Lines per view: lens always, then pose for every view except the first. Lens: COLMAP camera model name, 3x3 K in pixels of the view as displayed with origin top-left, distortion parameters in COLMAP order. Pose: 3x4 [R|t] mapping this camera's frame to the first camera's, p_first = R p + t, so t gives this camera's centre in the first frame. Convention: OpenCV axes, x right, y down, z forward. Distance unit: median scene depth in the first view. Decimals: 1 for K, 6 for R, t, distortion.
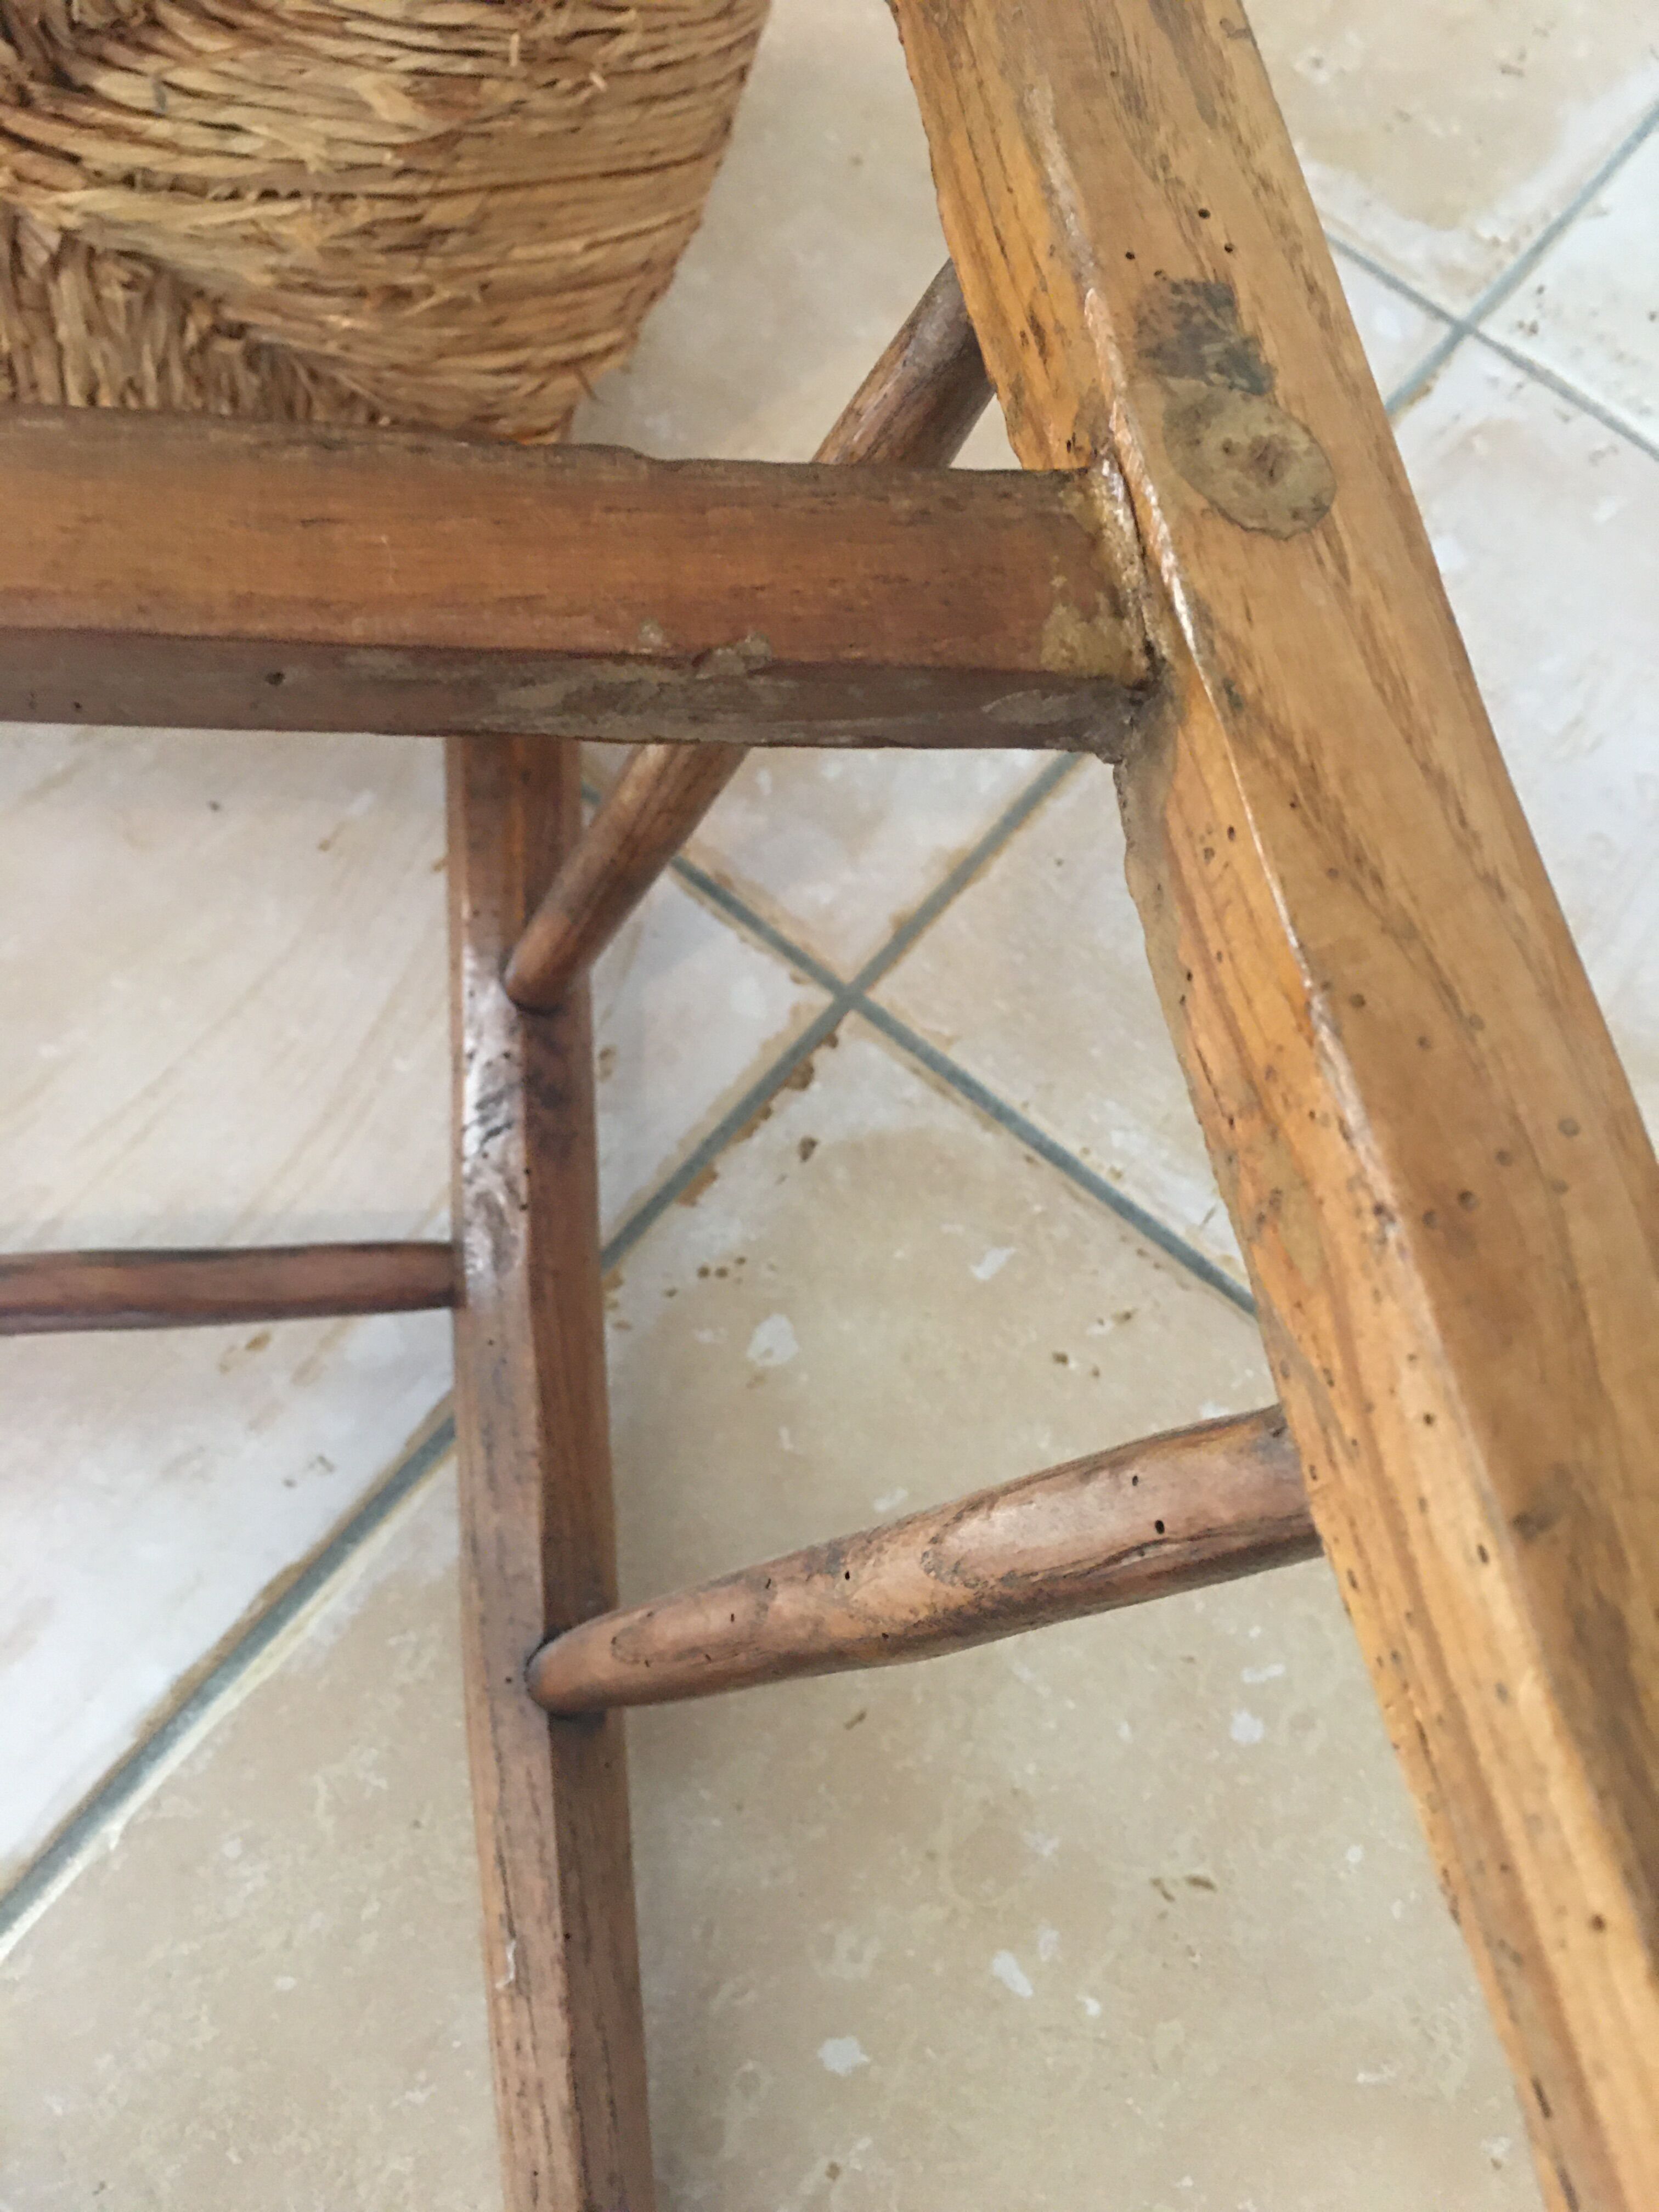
lens RADIAL K [[1902.5, 0, 821.0], [0, 1902.5, 1071.8], [0, 0, 1]] dist [0.072171, -0.127798]
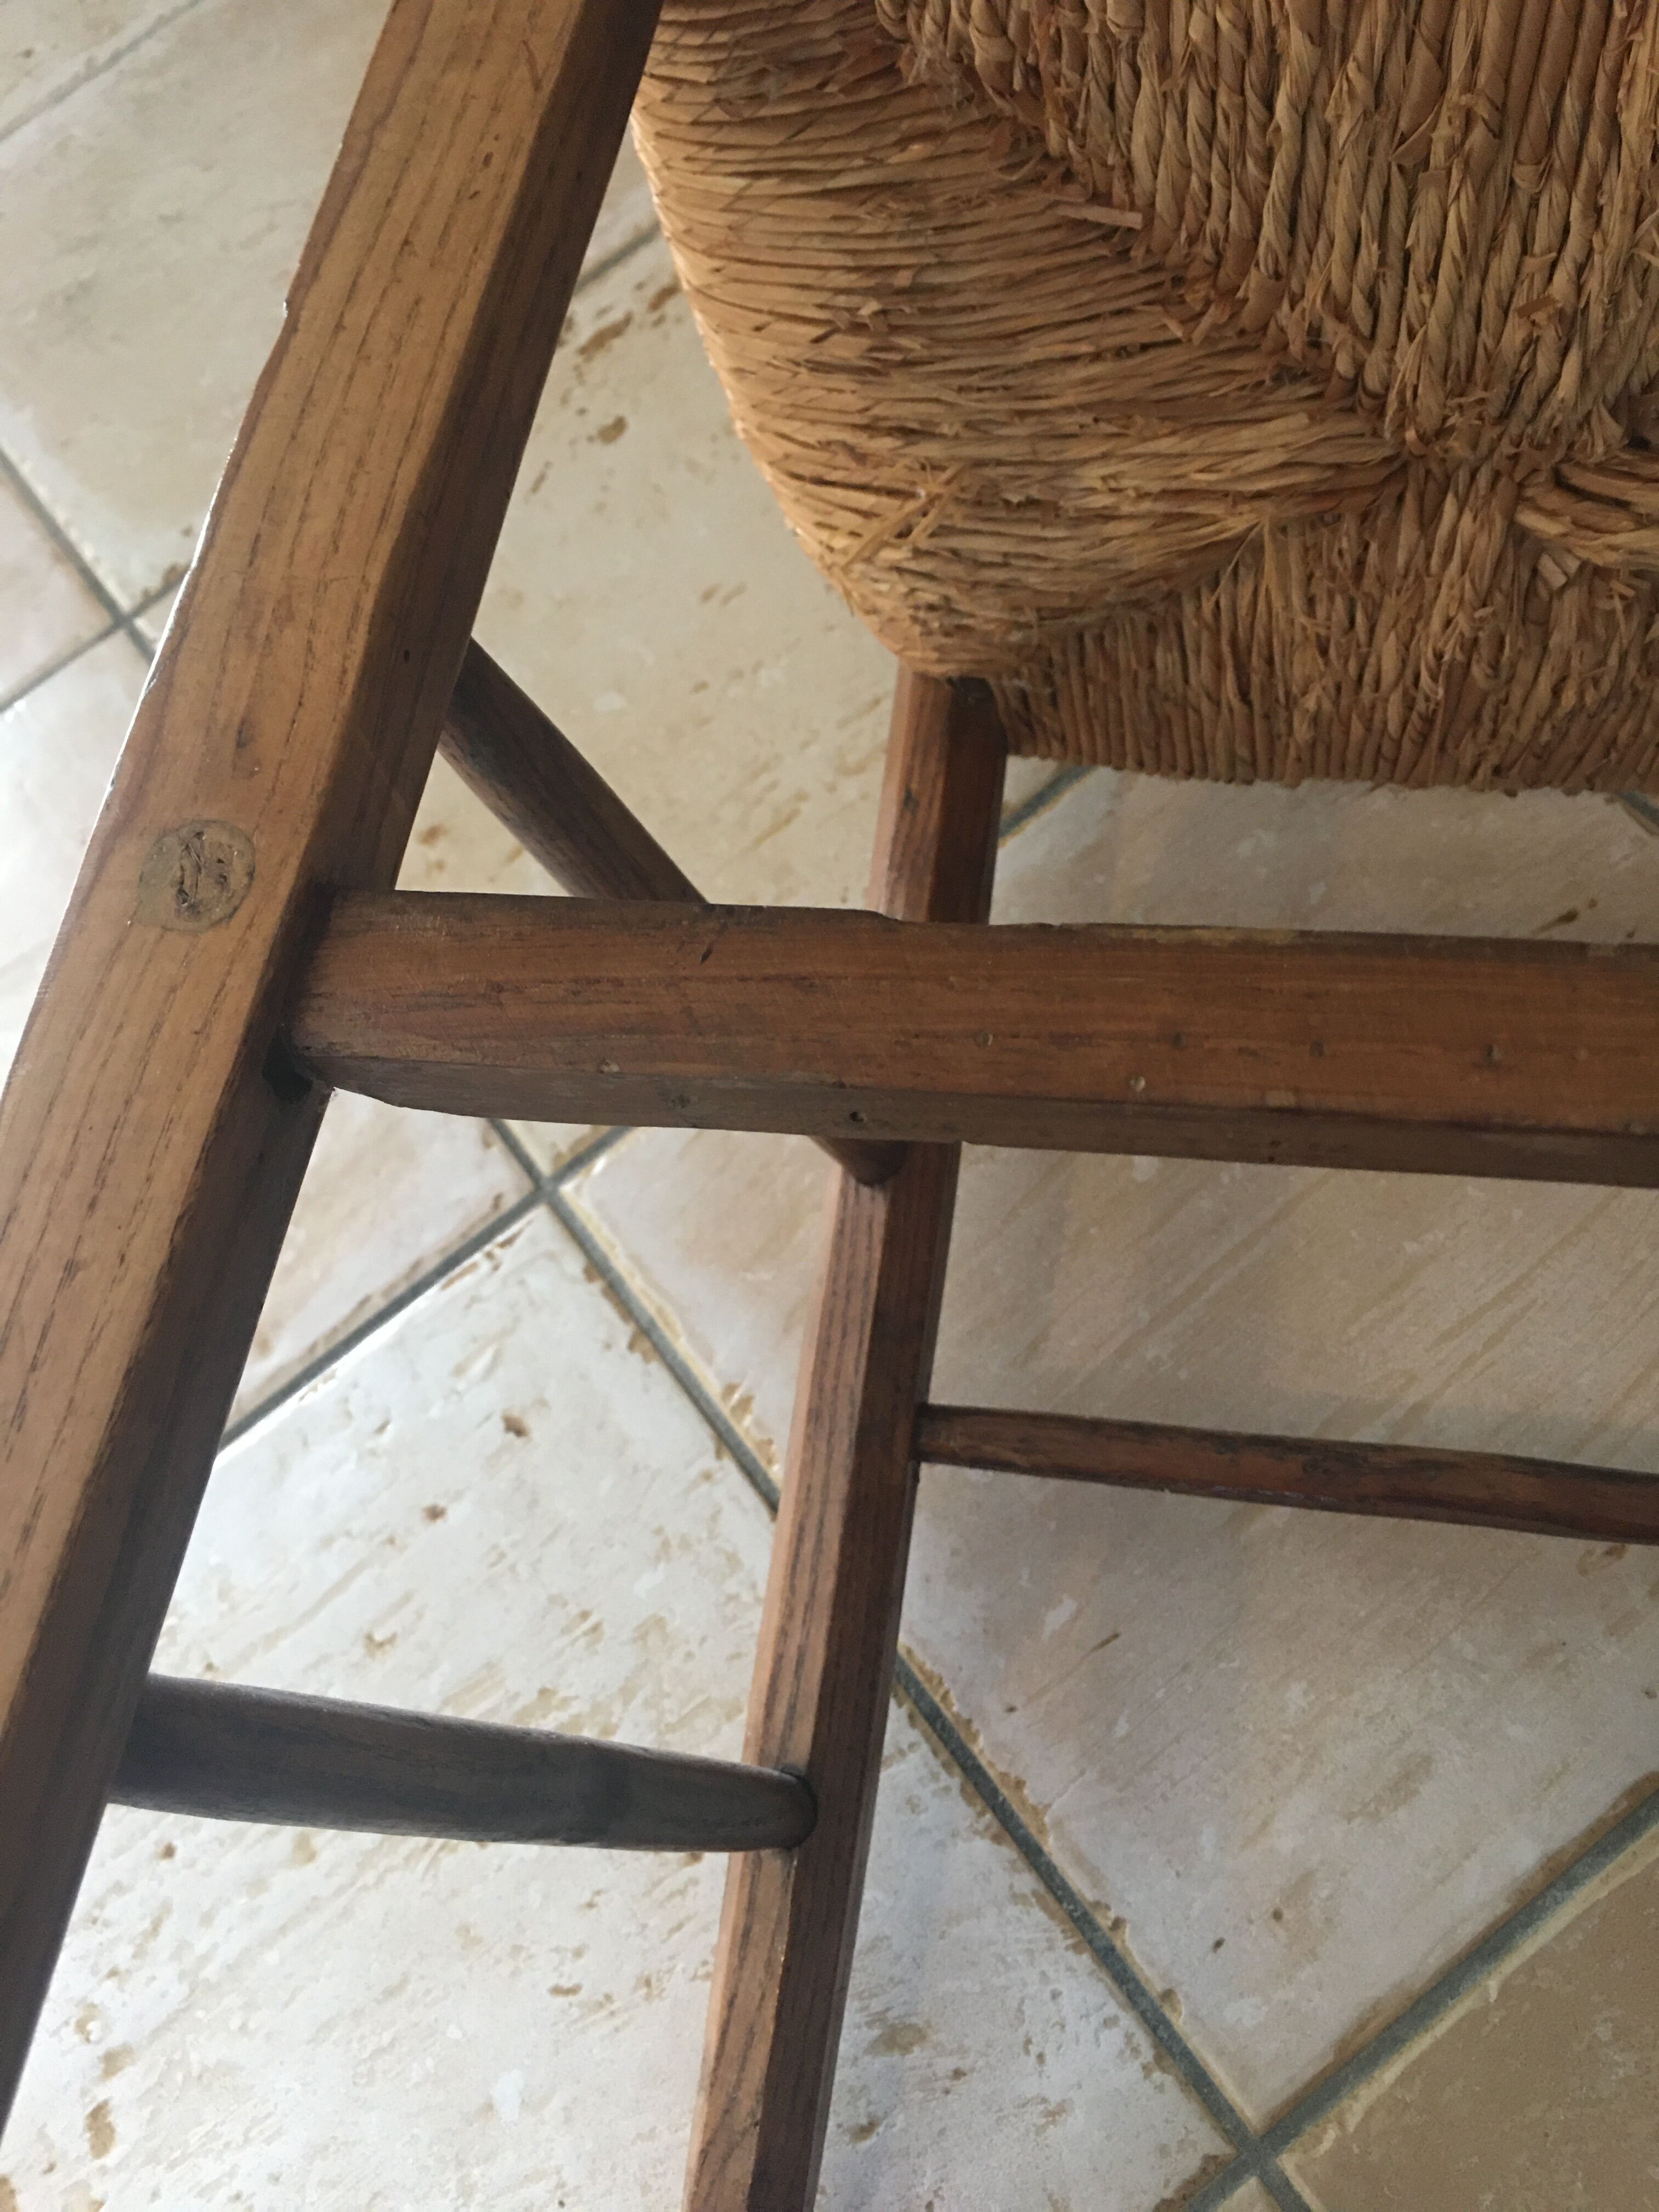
lens RADIAL K [[1904.5, 0, 840.7], [0, 1904.5, 1070.3], [0, 0, 1]] dist [0.079551, -0.130611]
pose [[0.905159, 0.074014, -0.418579, -0.282138], [-0.087920, 0.996029, -0.014003, -0.080430], [0.415881, 0.049476, 0.908072, -0.186663]]
